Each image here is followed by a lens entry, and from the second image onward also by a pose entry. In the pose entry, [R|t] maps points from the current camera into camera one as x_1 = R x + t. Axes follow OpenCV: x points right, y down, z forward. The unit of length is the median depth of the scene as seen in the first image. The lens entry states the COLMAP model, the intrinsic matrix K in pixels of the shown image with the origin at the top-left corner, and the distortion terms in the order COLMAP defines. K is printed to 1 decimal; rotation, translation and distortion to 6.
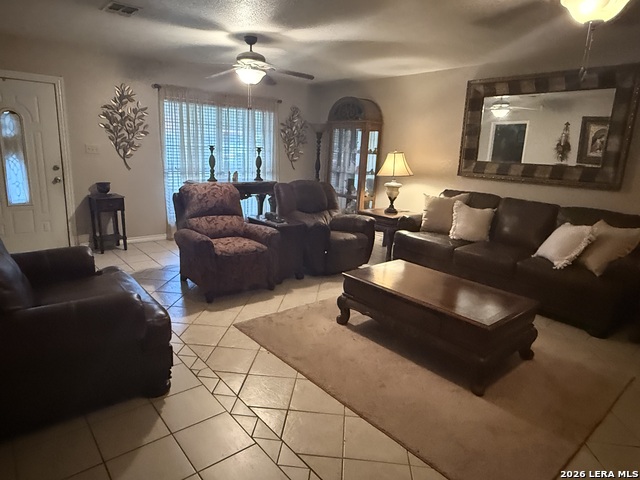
lens RADIAL K [[398.4, 0, 320.0], [0, 398.4, 240.2], [0, 0, 1]] dist [-0.005708, -0.001297]
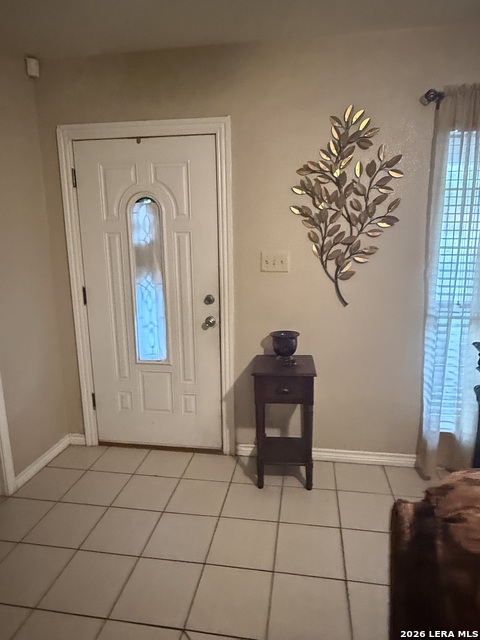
lens RADIAL K [[398.4, 0, 240.3], [0, 398.4, 318.0], [0, 0, 1]] dist [-0.005708, -0.001297]
pose [[0.643840, 0.090861, -0.759746, -0.225668], [-0.137493, 0.990501, 0.001940, -0.154764], [0.752706, 0.103211, 0.650217, 0.651158]]
